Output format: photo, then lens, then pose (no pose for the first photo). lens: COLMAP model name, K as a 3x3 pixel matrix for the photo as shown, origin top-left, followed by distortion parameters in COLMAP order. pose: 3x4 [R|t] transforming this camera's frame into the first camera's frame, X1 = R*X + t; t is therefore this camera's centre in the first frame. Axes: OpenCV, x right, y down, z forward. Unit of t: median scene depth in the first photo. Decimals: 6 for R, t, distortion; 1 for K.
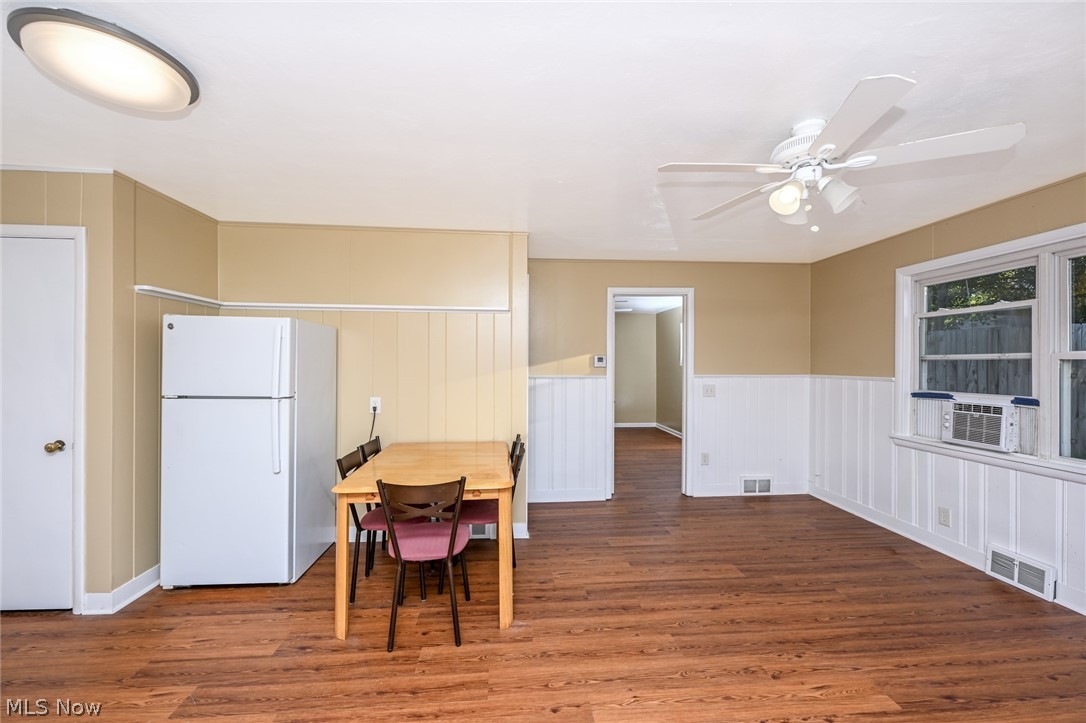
lens RADIAL K [[443.0, 0, 543.0], [0, 443.0, 361.5], [0, 0, 1]] dist [-0.001314, -0.000057]
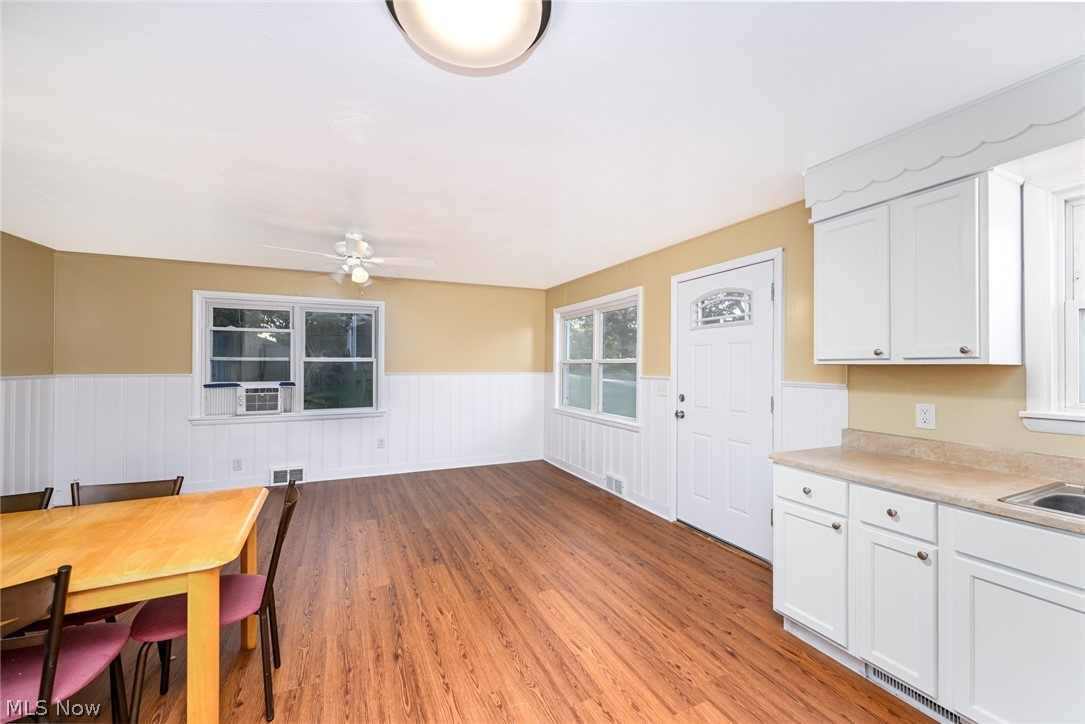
lens RADIAL K [[429.9, 0, 541.4], [0, 429.9, 364.1], [0, 0, 1]] dist [0.002262, 0.000241]
pose [[-0.345774, -0.000836, 0.938317, -1.019227], [-0.006629, 0.999977, -0.001552, 0.003251], [-0.938294, -0.006756, -0.345772, 0.660828]]
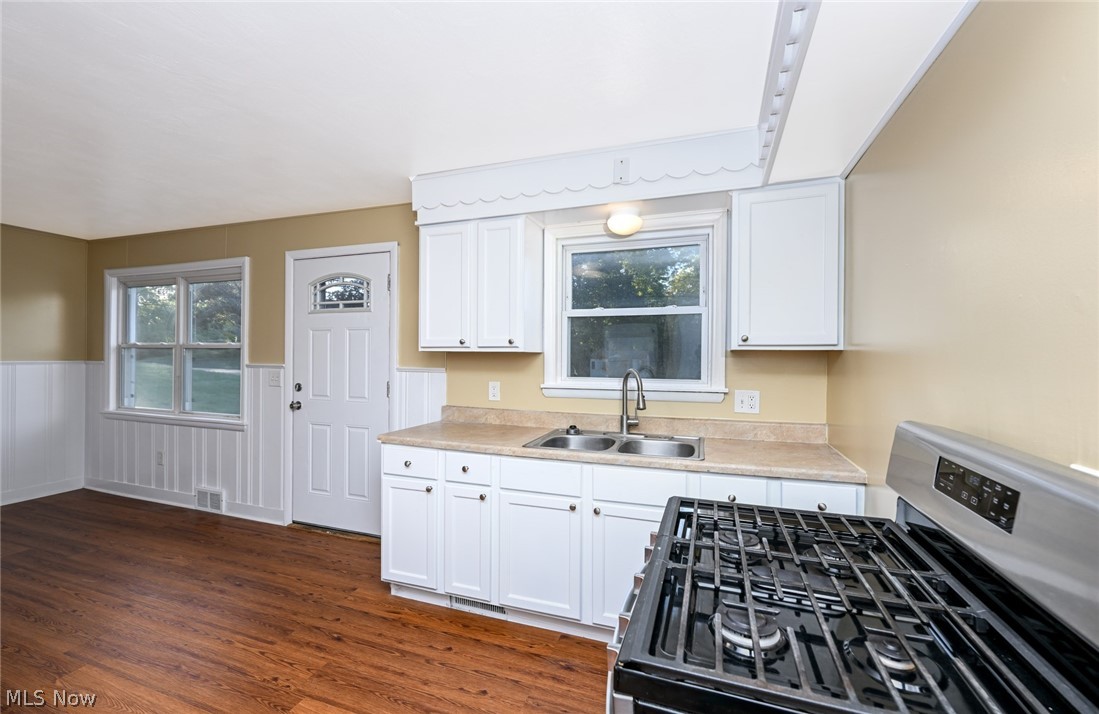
lens RADIAL K [[446.1, 0, 549.5], [0, 446.1, 357.0], [0, 0, 1]] dist [0.006654, -0.000379]
pose [[-0.911031, -0.012067, 0.412161, -1.089441], [-0.010605, 0.999927, 0.005834, 0.002869], [-0.412202, 0.000944, -0.911092, 0.647877]]
